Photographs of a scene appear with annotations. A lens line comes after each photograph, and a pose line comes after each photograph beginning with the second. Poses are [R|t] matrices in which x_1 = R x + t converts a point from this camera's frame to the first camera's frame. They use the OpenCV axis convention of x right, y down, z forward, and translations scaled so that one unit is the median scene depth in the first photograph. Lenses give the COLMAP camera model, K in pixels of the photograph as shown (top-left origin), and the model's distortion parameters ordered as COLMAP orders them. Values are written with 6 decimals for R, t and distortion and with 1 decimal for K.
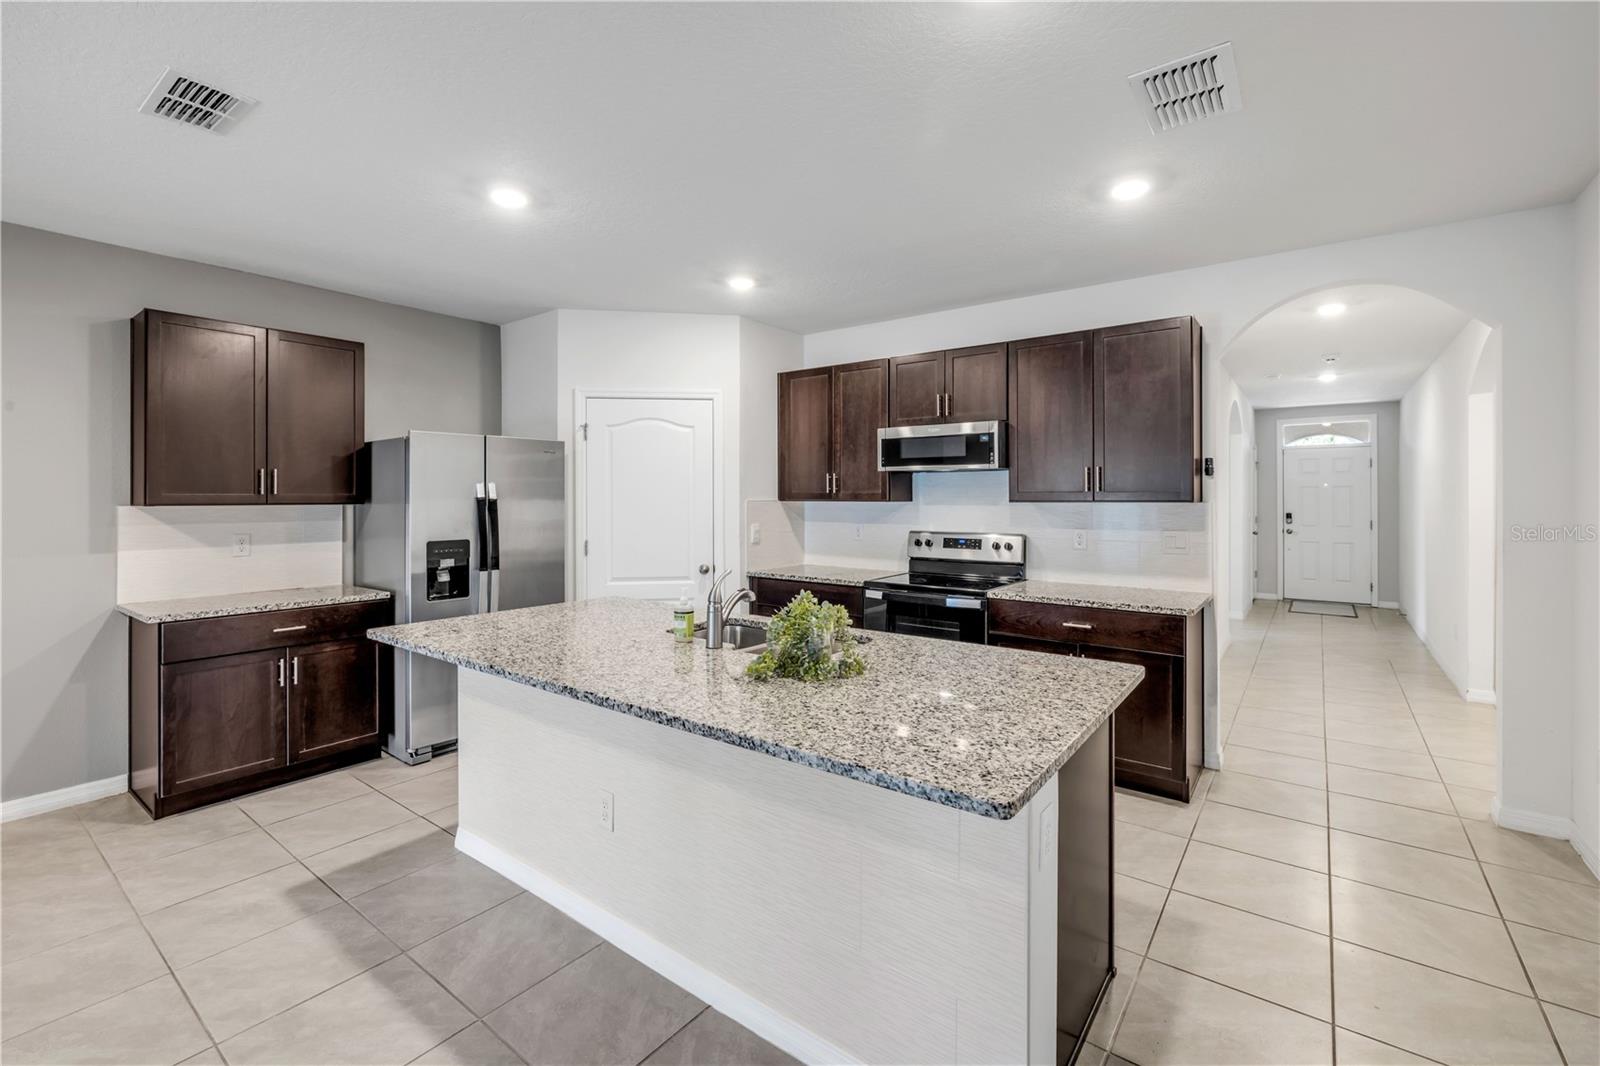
lens RADIAL K [[680.3, 0, 797.0], [0, 680.3, 491.3], [0, 0, 1]] dist [0.002436, -0.000500]
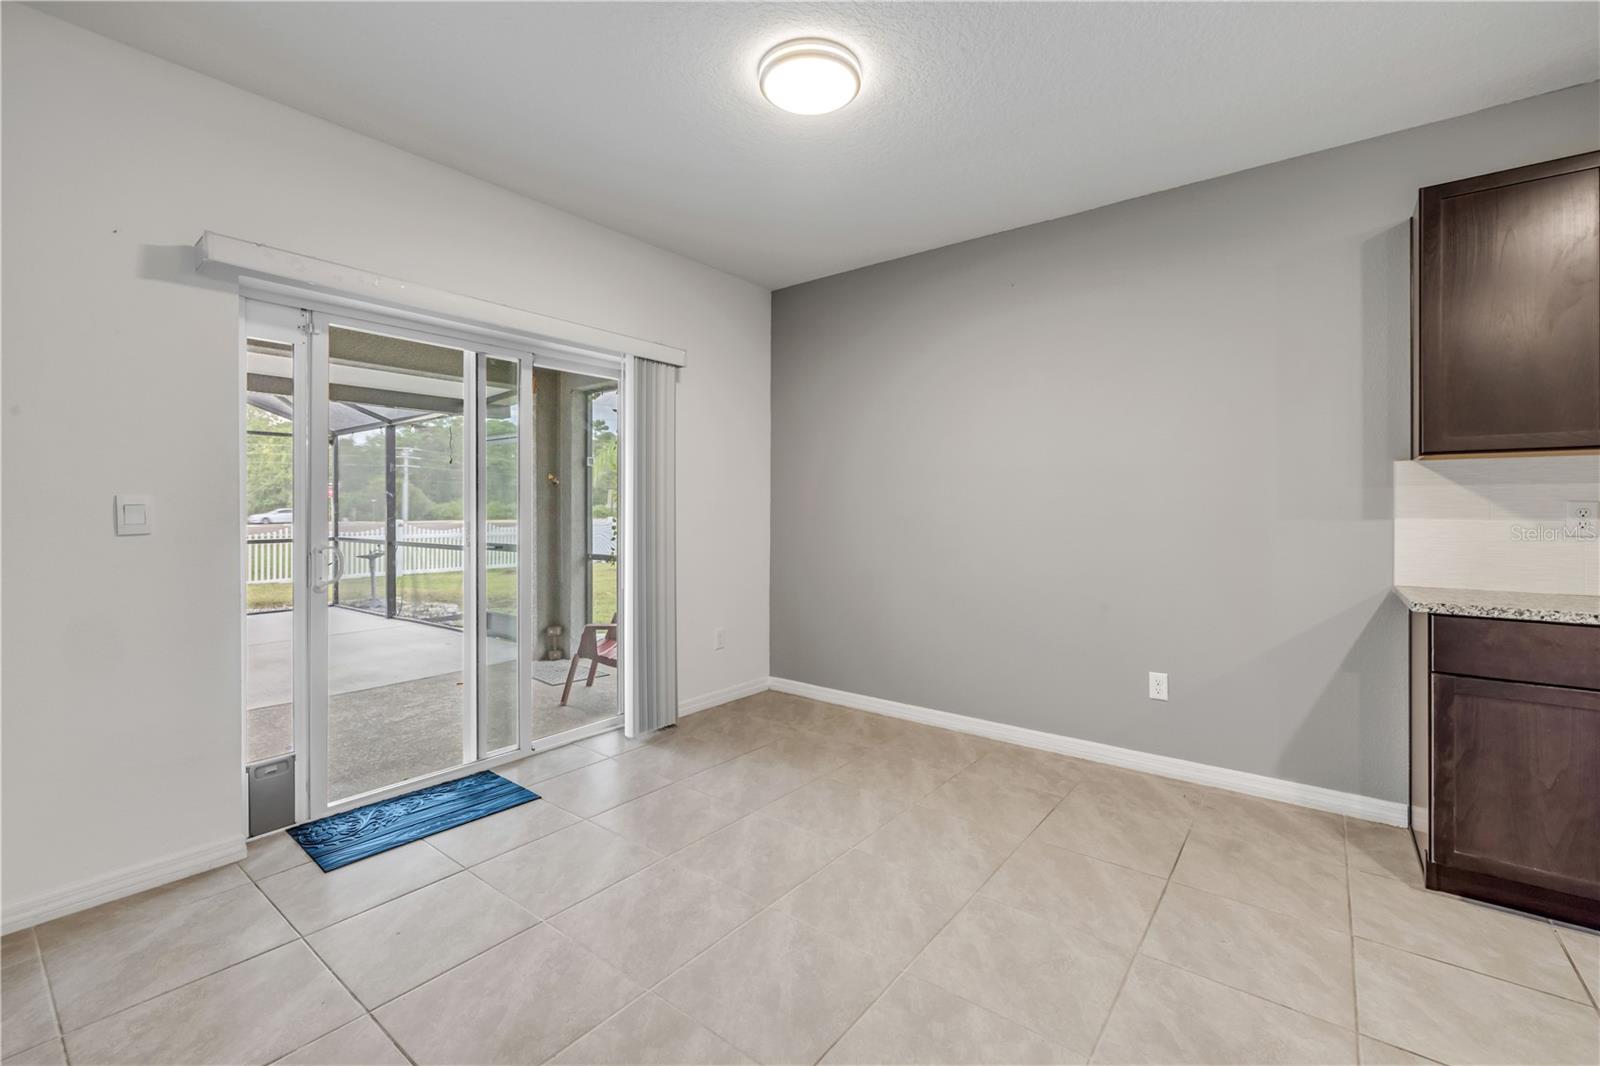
lens RADIAL K [[680.3, 0, 795.9], [0, 680.3, 512.8], [0, 0, 1]] dist [0.002436, -0.000500]
pose [[-0.012582, 0.007064, -0.999896, -0.169920], [0.011275, 0.999912, 0.006922, 0.058588], [0.999857, -0.011187, -0.012660, 0.270524]]
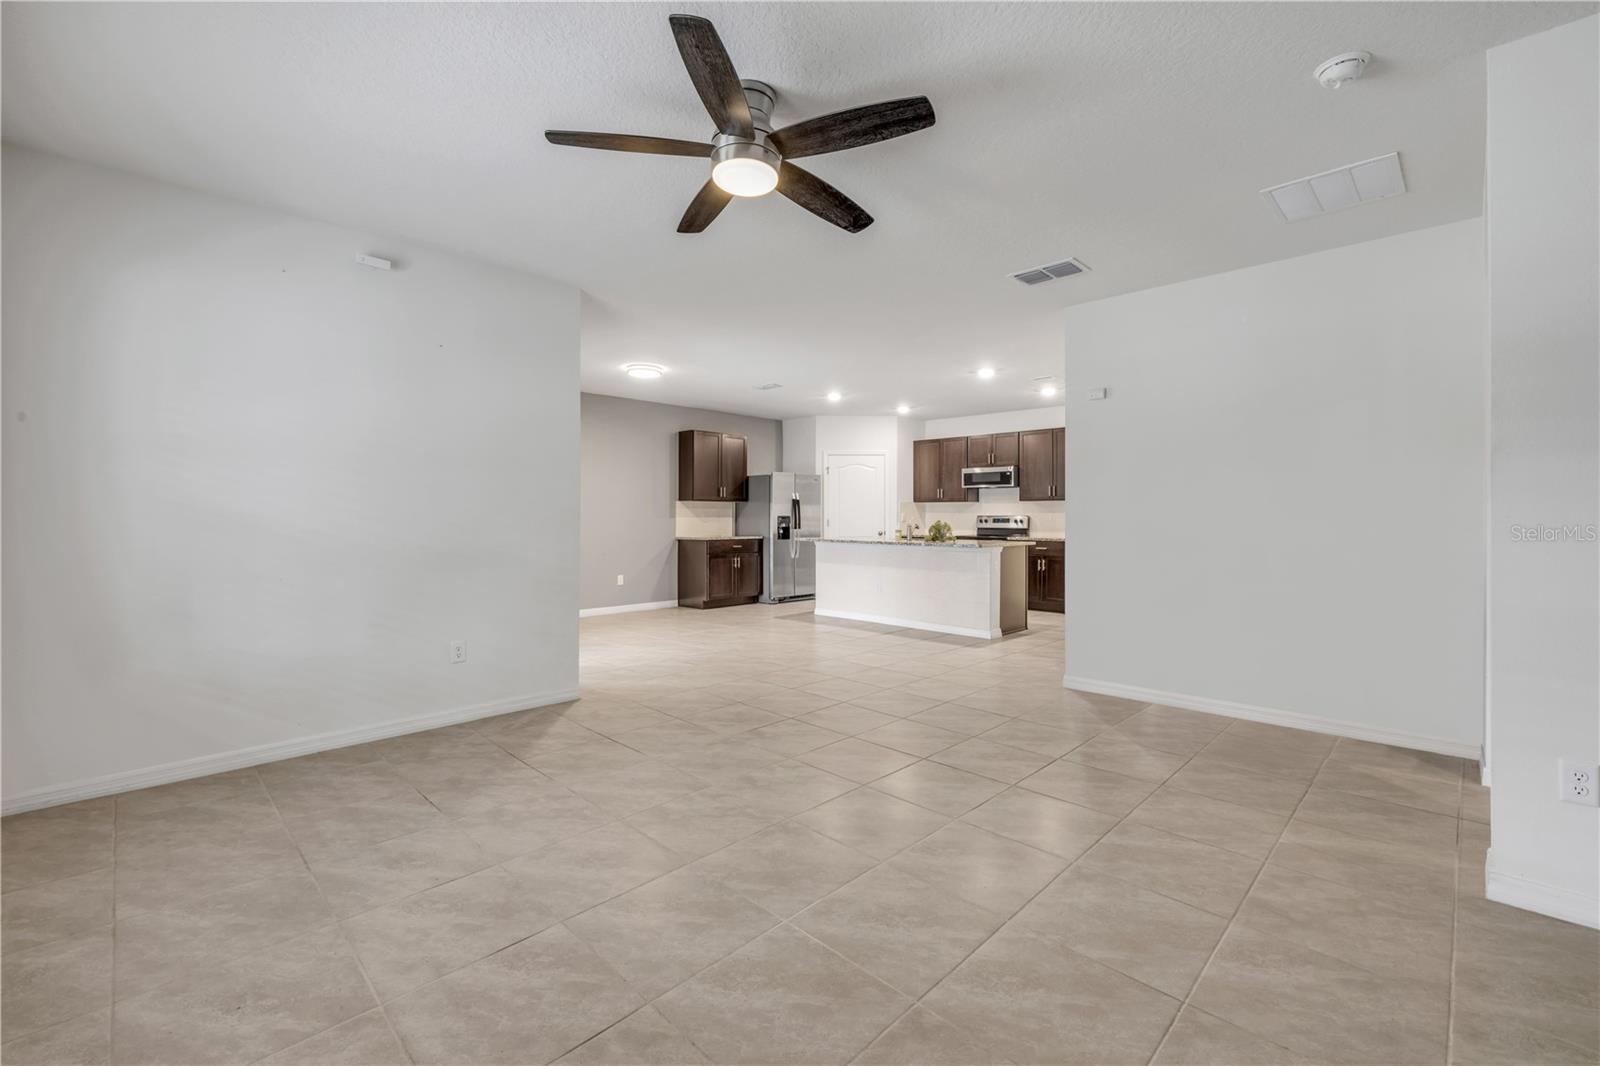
lens RADIAL K [[680.3, 0, 798.4], [0, 680.3, 509.2], [0, 0, 1]] dist [0.002436, -0.000500]
pose [[0.991568, 0.001544, -0.129580, -0.135944], [-0.001694, 0.999998, -0.001046, 0.048023], [0.129578, 0.001257, 0.991568, -1.407154]]
